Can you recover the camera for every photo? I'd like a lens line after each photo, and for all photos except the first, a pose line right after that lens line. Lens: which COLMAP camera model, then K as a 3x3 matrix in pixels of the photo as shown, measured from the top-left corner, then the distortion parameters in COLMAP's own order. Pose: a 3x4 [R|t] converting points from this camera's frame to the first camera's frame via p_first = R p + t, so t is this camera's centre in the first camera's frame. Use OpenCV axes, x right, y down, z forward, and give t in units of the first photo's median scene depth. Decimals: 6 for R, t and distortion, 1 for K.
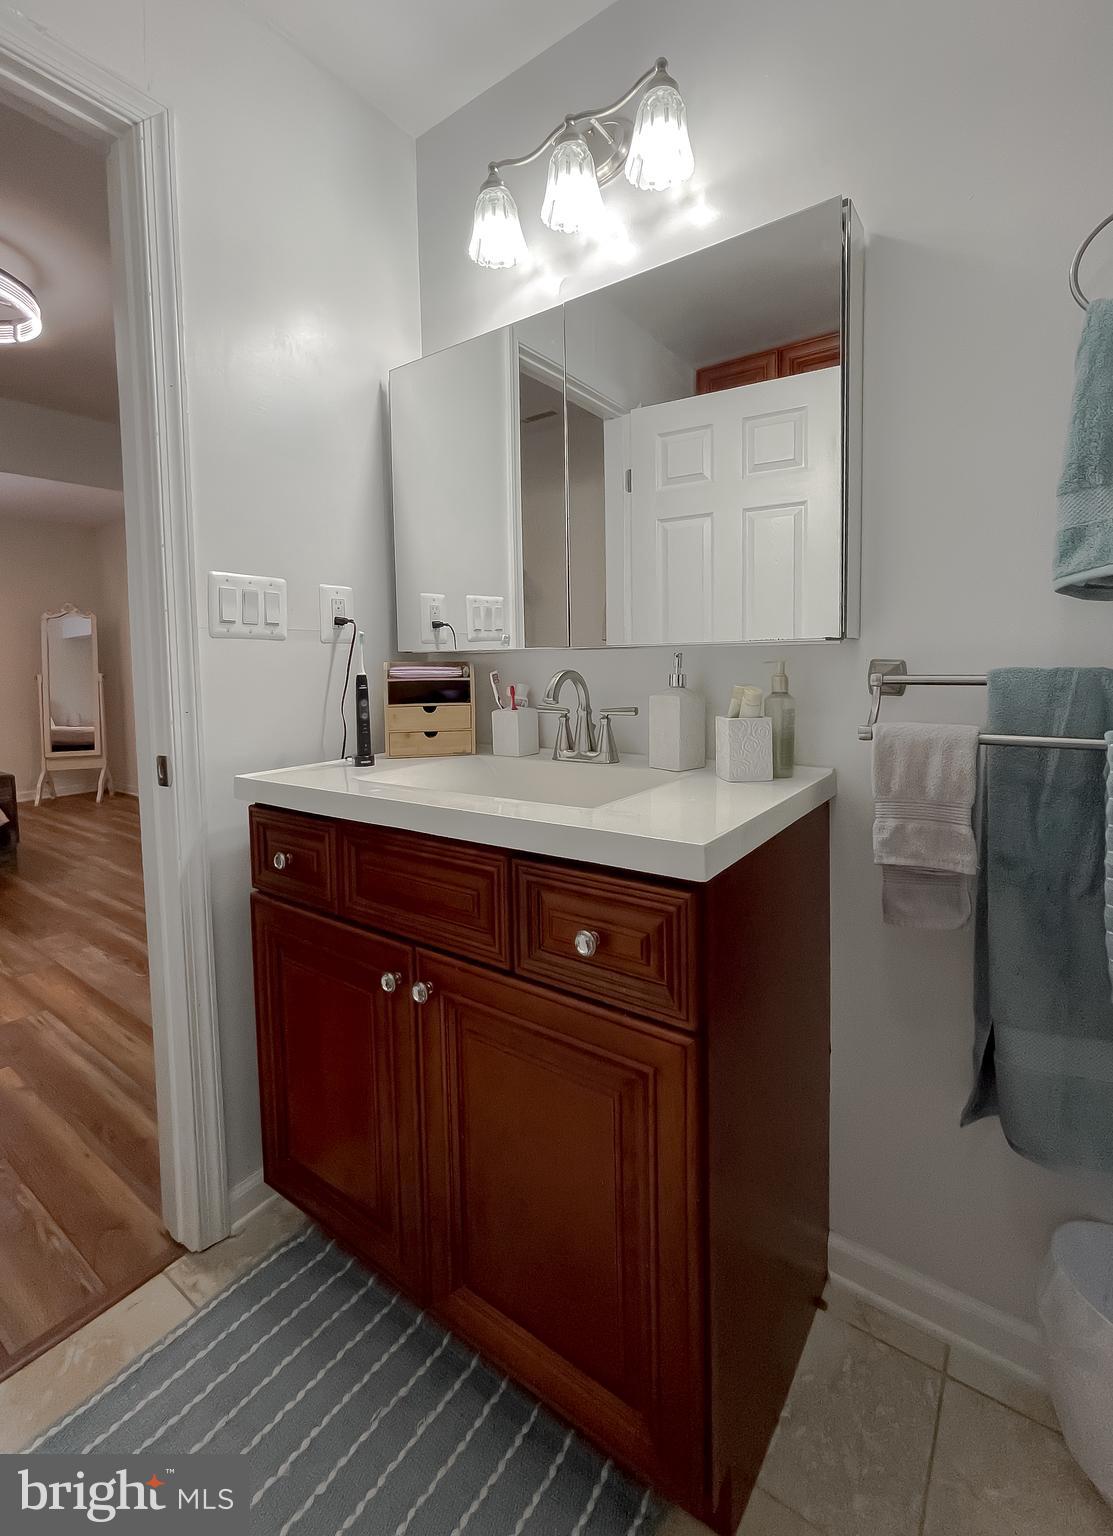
lens RADIAL K [[666.8, 0, 558.8], [0, 666.8, 709.5], [0, 0, 1]] dist [-0.003624, -0.000071]
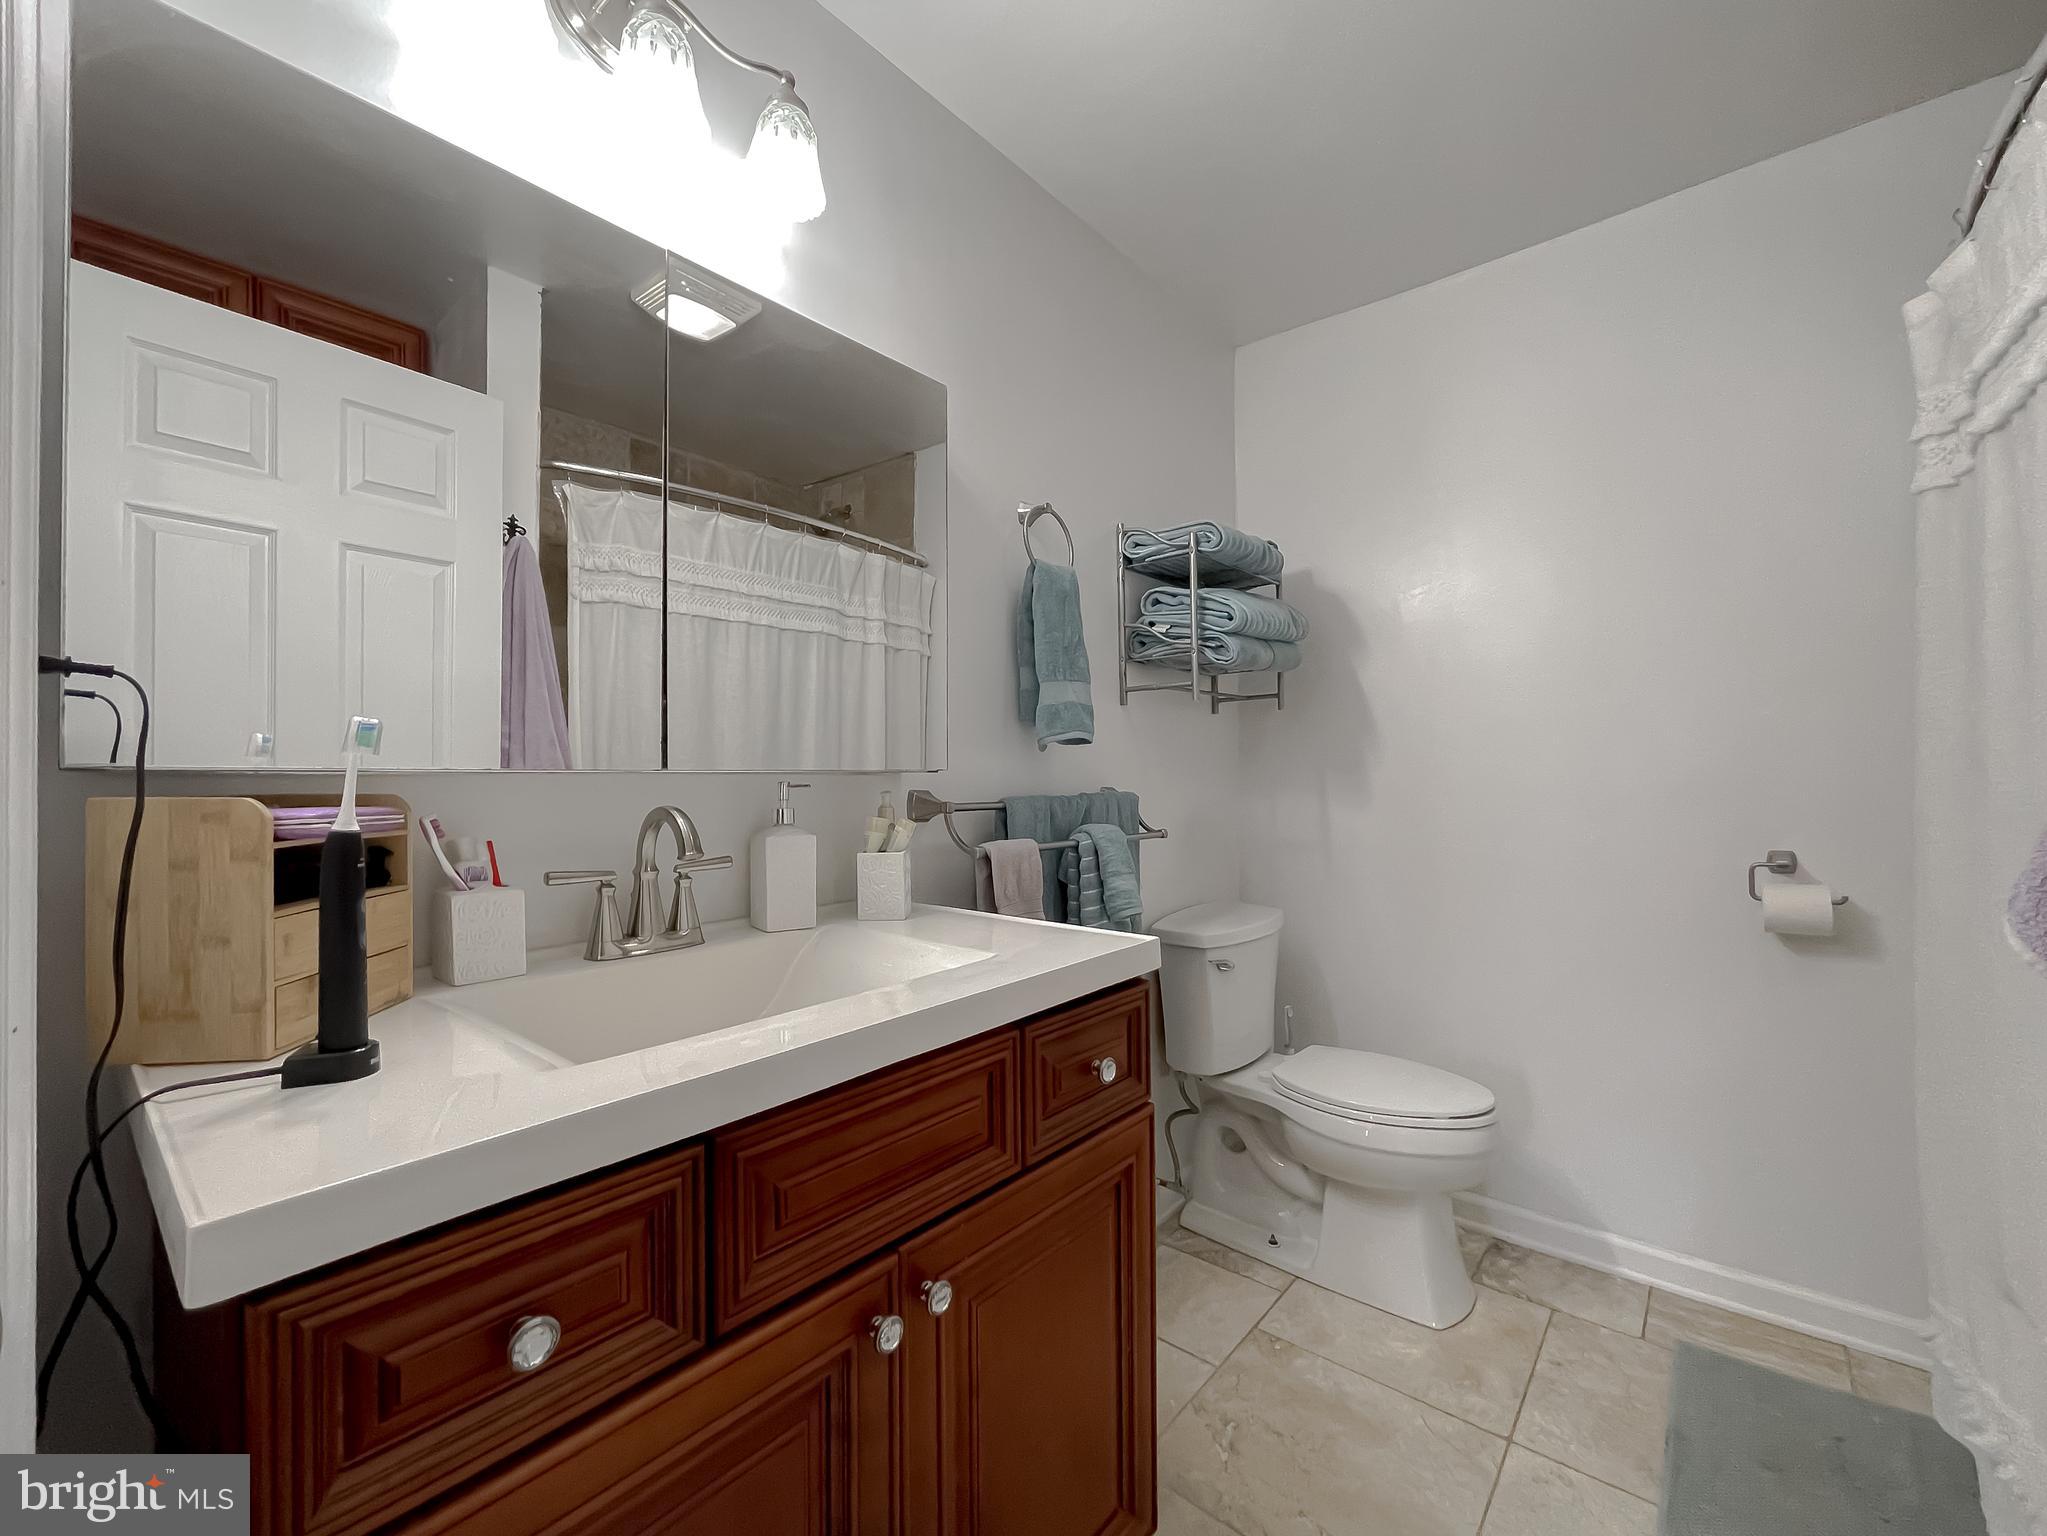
lens RADIAL K [[858.8, 0, 1012.7], [0, 858.8, 783.2], [0, 0, 1]] dist [-0.002676, 0.000017]
pose [[0.086326, 0.006945, 0.996243, -0.726669], [0.073335, 0.997219, -0.013306, -0.044272], [-0.993564, 0.074208, 0.085576, 0.568707]]
